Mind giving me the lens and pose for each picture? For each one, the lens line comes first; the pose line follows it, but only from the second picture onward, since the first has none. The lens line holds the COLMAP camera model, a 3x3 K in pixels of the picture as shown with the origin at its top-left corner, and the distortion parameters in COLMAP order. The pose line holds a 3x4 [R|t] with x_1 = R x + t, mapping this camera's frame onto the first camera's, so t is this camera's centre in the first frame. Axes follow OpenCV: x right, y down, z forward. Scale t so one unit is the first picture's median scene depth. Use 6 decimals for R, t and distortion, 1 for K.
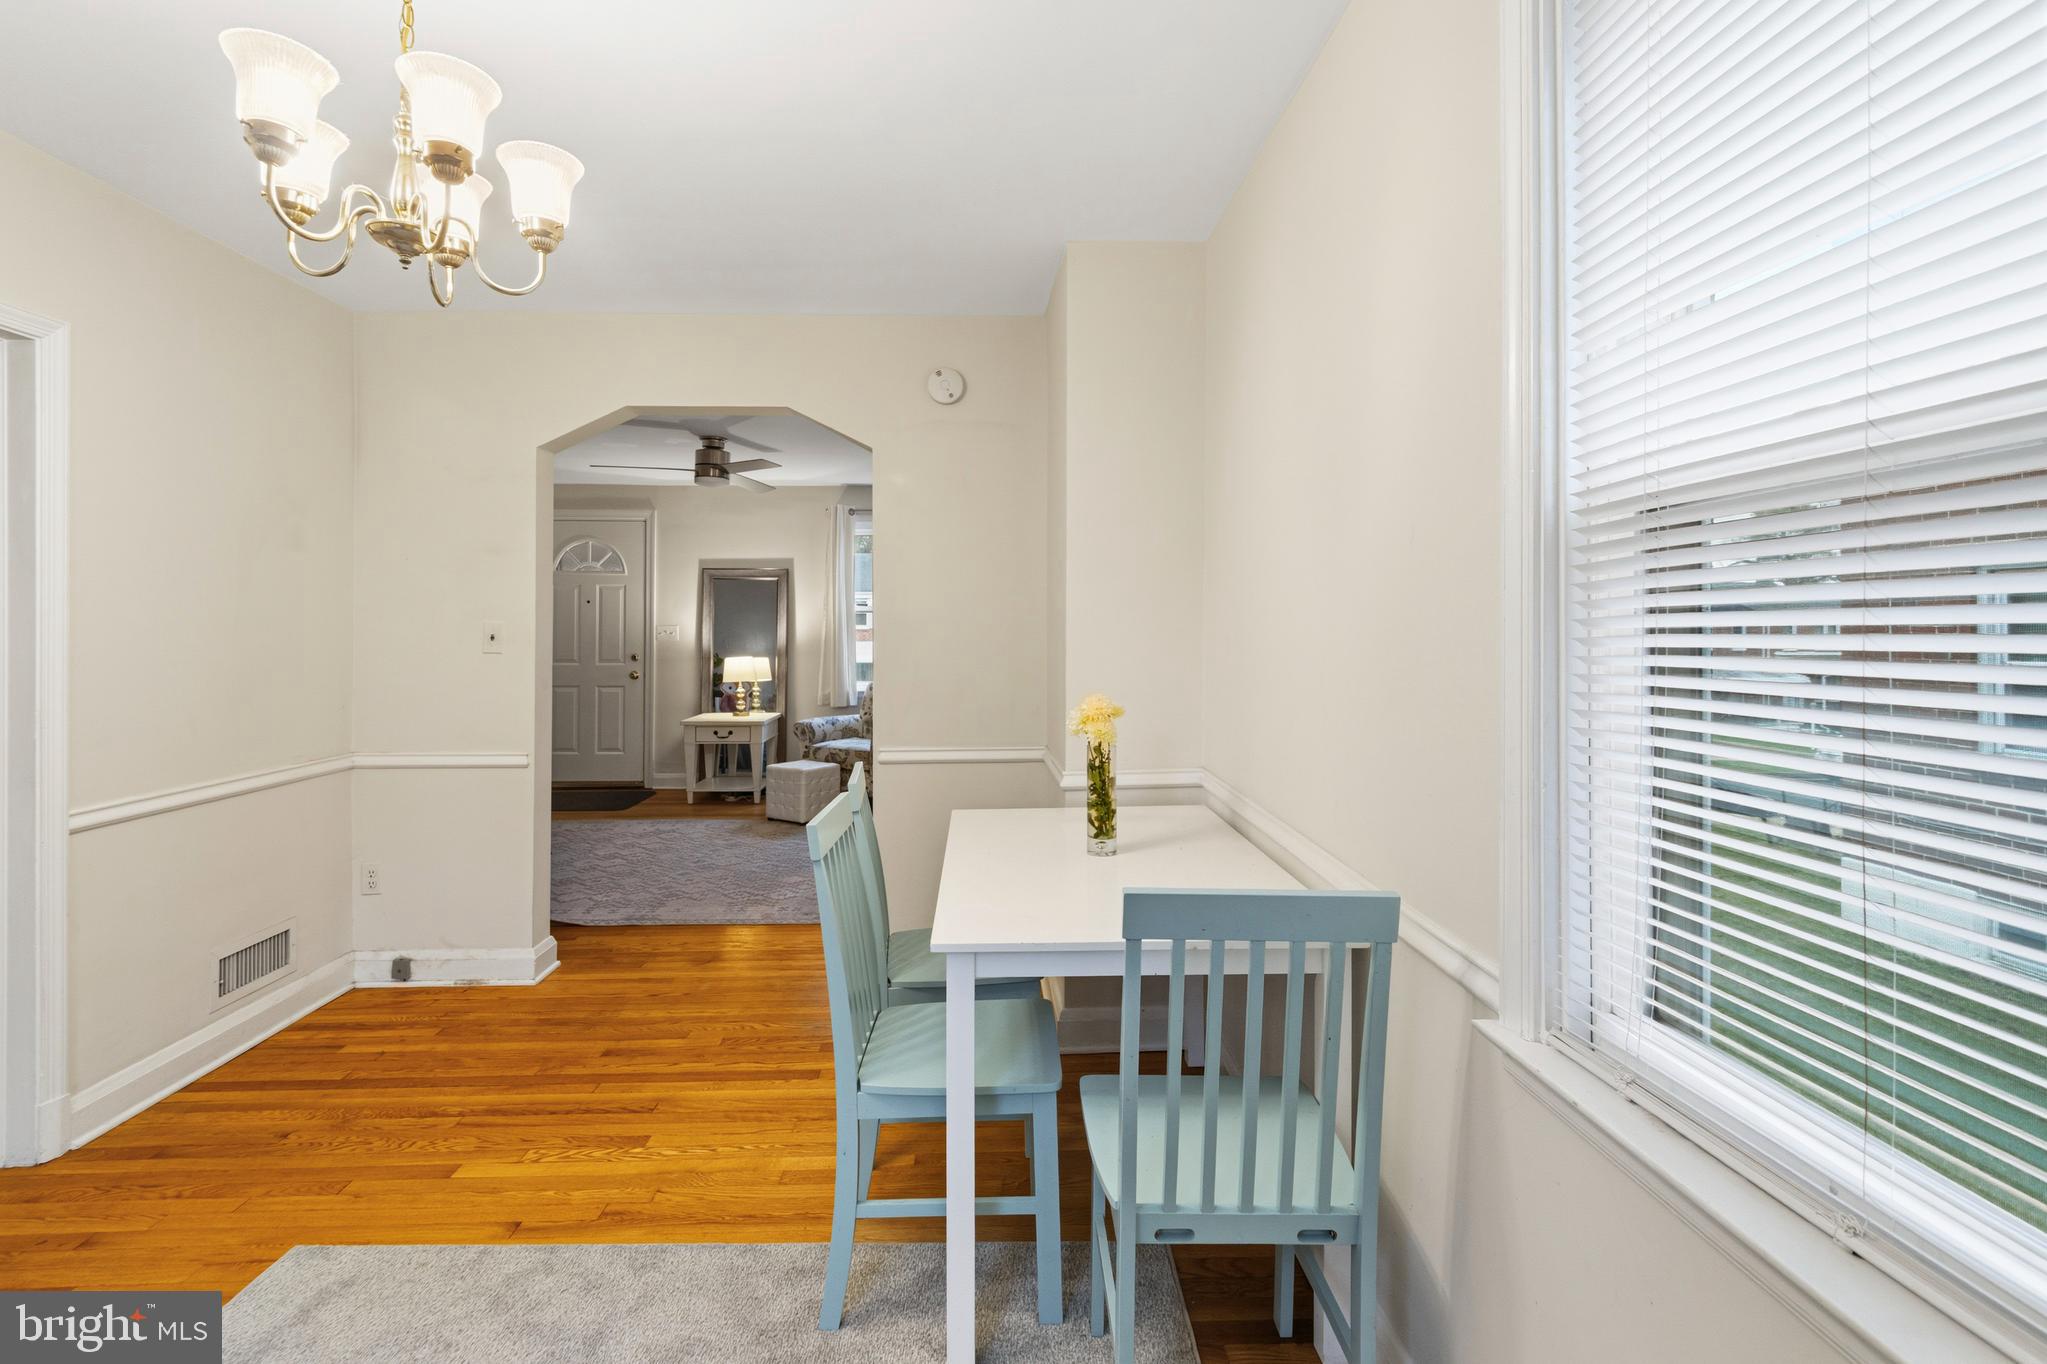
lens RADIAL K [[956.2, 0, 1021.2], [0, 956.2, 623.0], [0, 0, 1]] dist [-0.001737, -0.001165]
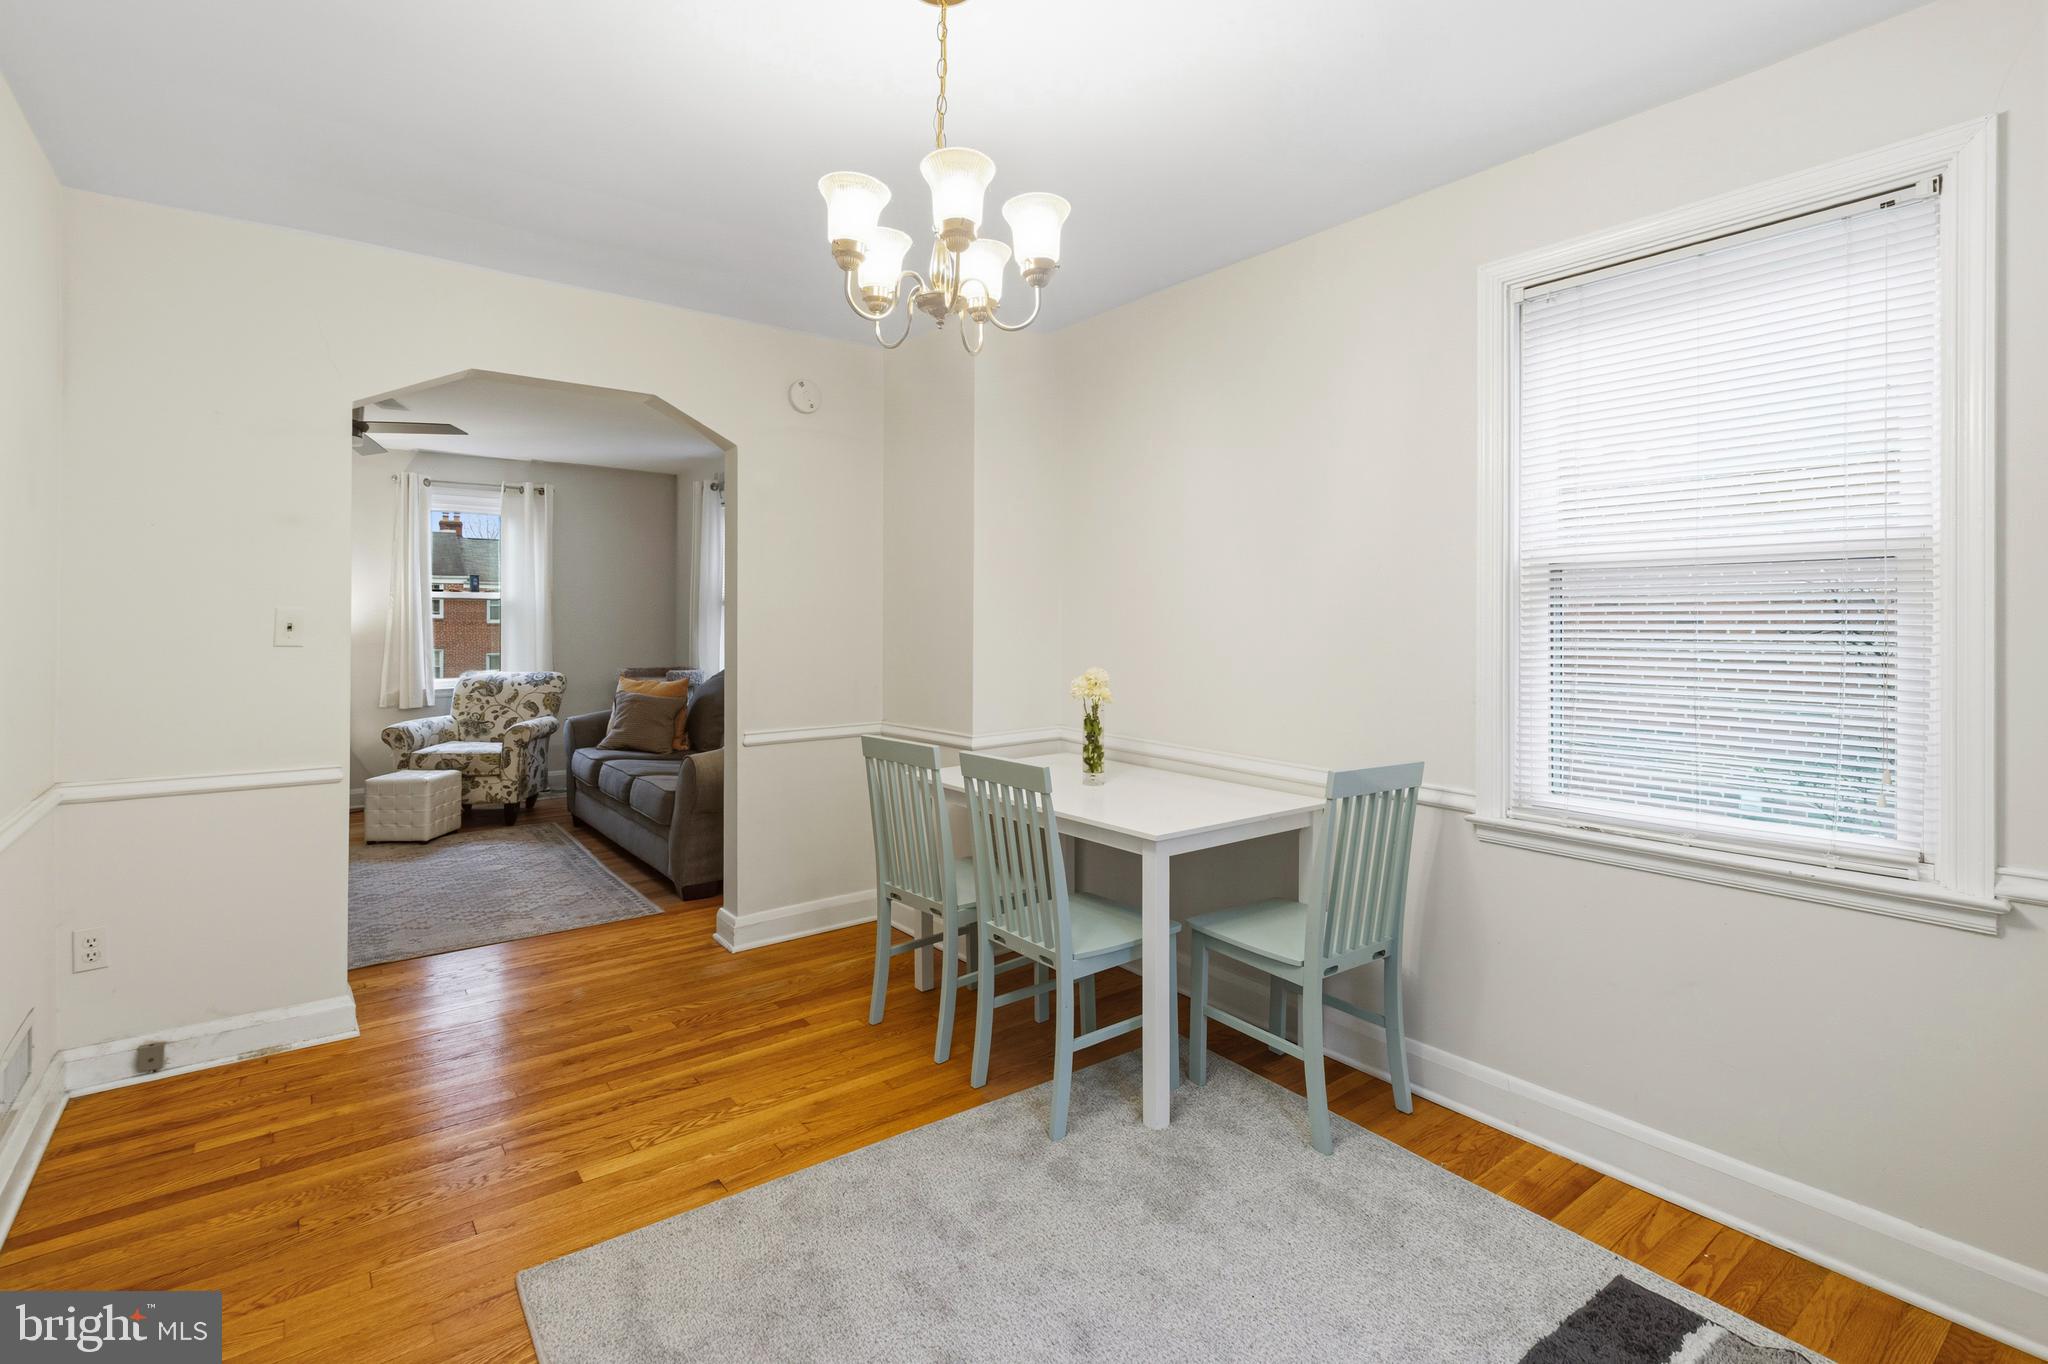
lens RADIAL K [[948.0, 0, 1026.2], [0, 948.0, 613.9], [0, 0, 1]] dist [-0.006093, -0.001041]
pose [[0.810206, 0.006596, 0.586108, -0.519766], [-0.007035, 0.999974, -0.001528, 0.000799], [-0.586103, -0.002885, 0.810231, -0.027043]]
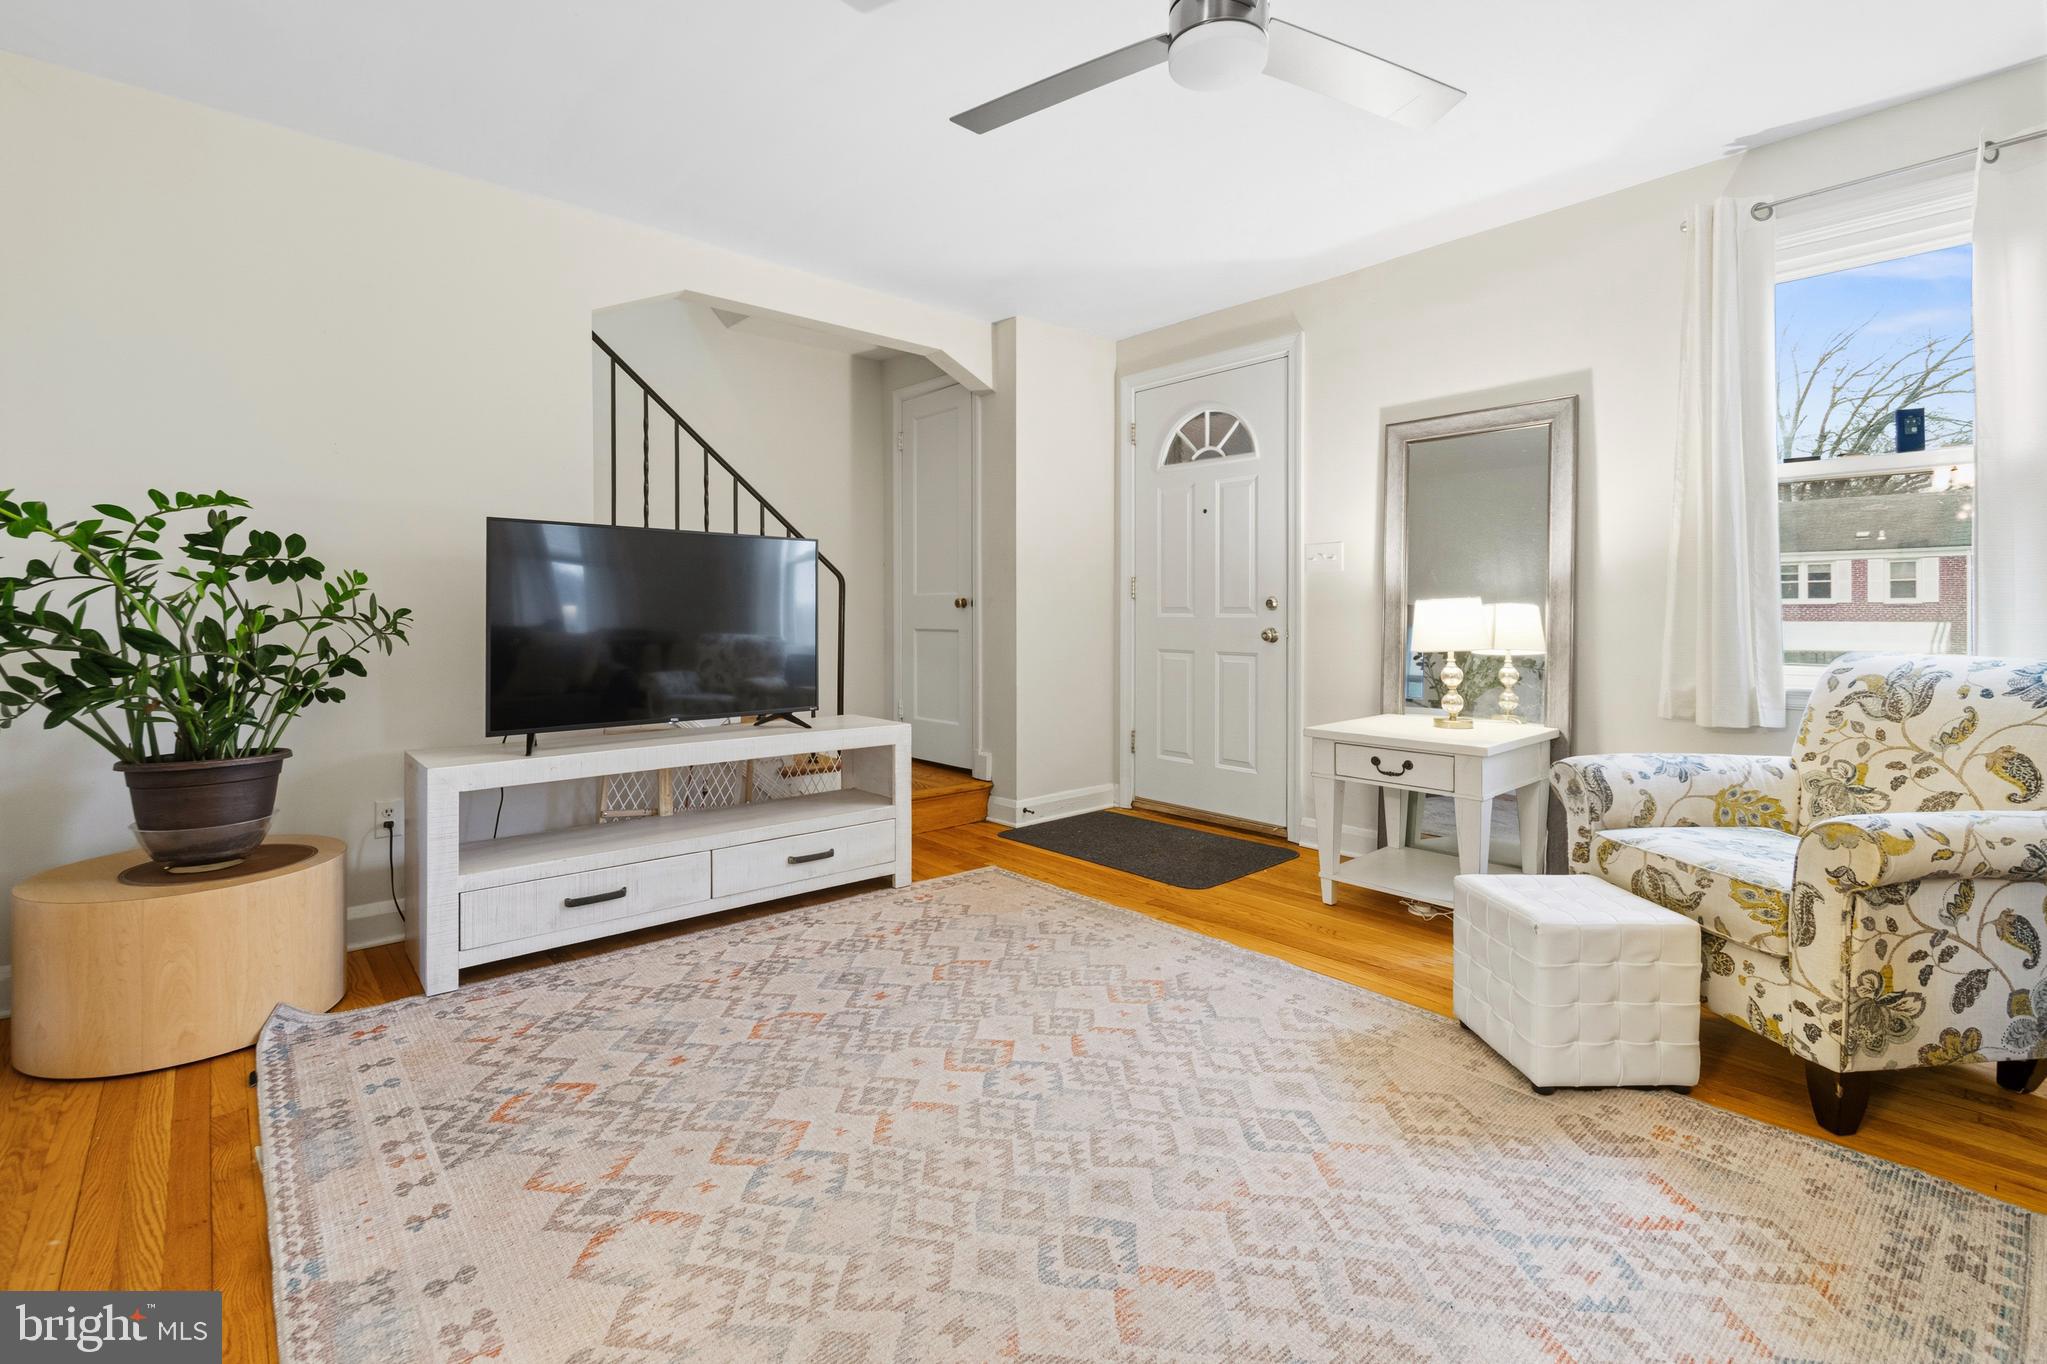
lens RADIAL K [[949.7, 0, 962.7], [0, 949.7, 607.6], [0, 0, 1]] dist [0.001483, 0.000223]
pose [[0.588123, -0.005977, -0.808750, -0.133150], [0.011646, 0.999932, 0.001079, 0.077443], [0.808688, -0.010053, 0.588152, 1.144154]]
